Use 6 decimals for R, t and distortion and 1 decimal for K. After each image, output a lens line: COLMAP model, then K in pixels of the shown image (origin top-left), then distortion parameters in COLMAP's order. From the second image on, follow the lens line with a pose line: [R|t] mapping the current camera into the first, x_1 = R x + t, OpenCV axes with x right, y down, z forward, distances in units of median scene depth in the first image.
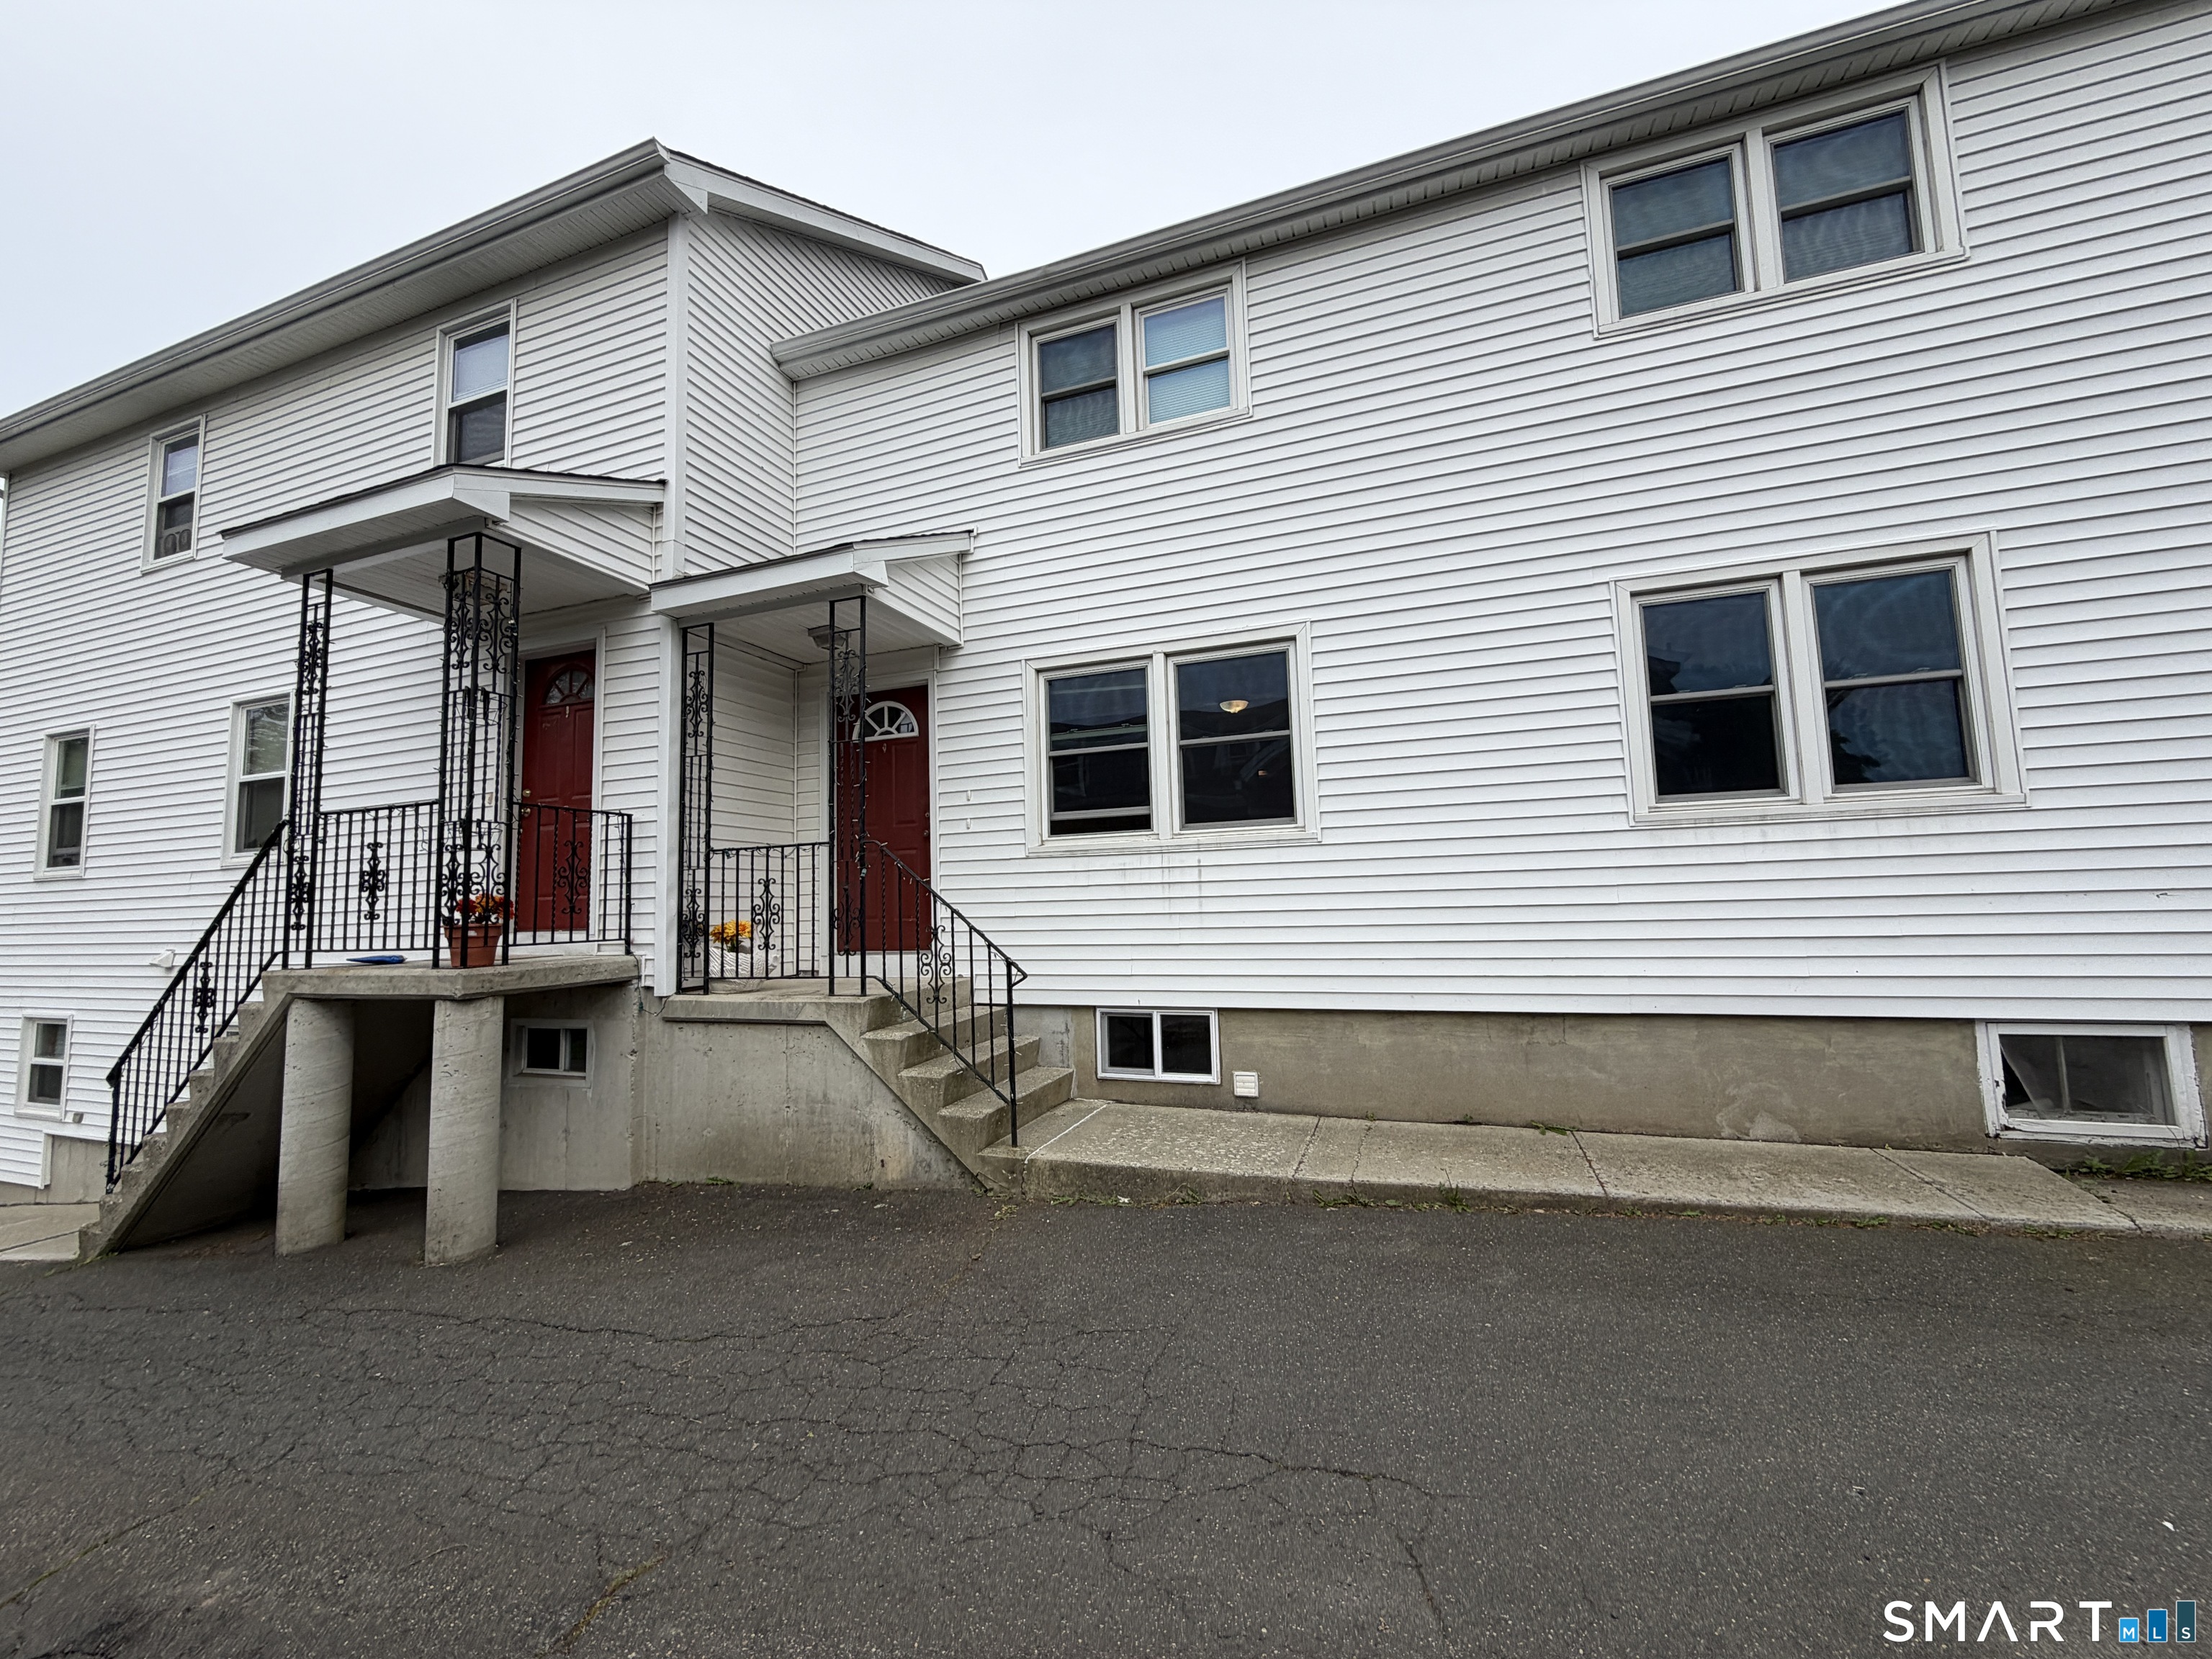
lens RADIAL K [[880.8, 0, 1110.2], [0, 880.8, 828.3], [0, 0, 1]] dist [-0.000675, 0.000059]
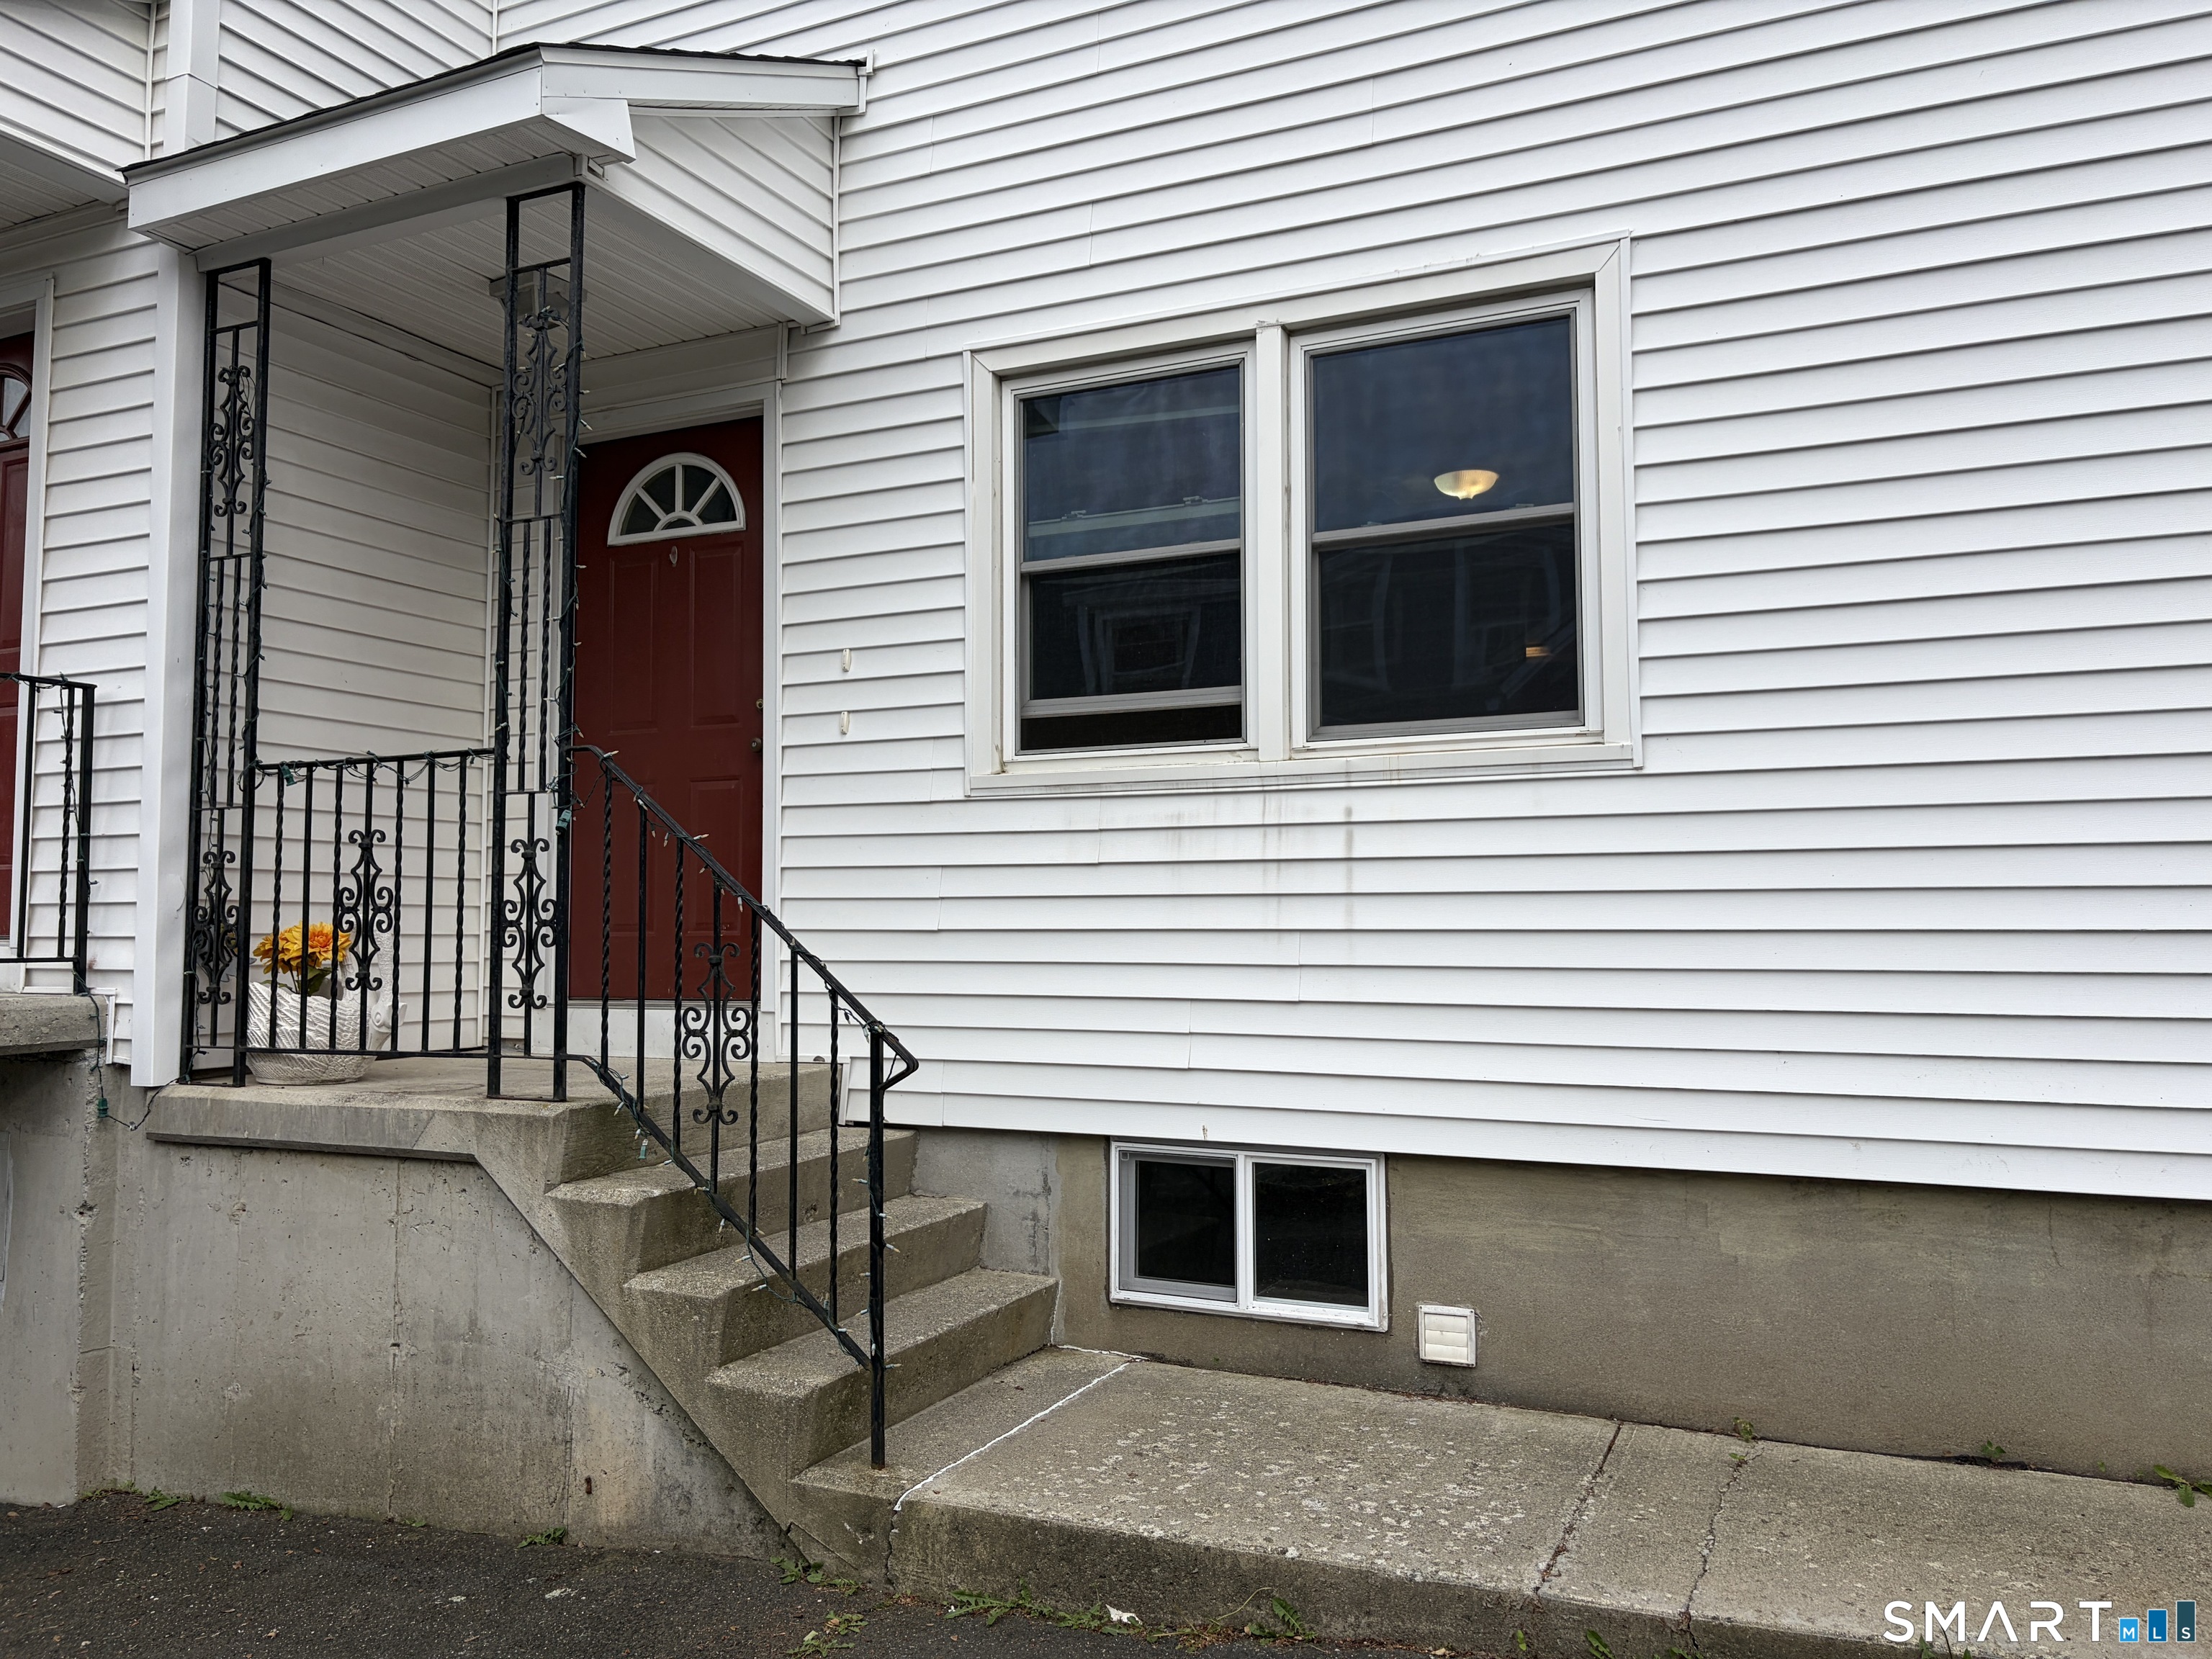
lens RADIAL K [[1734.7, 0, 1095.6], [0, 1734.7, 830.2], [0, 0, 1]] dist [0.035496, -0.028605]
pose [[0.996308, 0.019826, -0.083536, 0.049788], [-0.017028, 0.999274, 0.034073, 0.020097], [0.084150, -0.032524, 0.995922, 0.150643]]
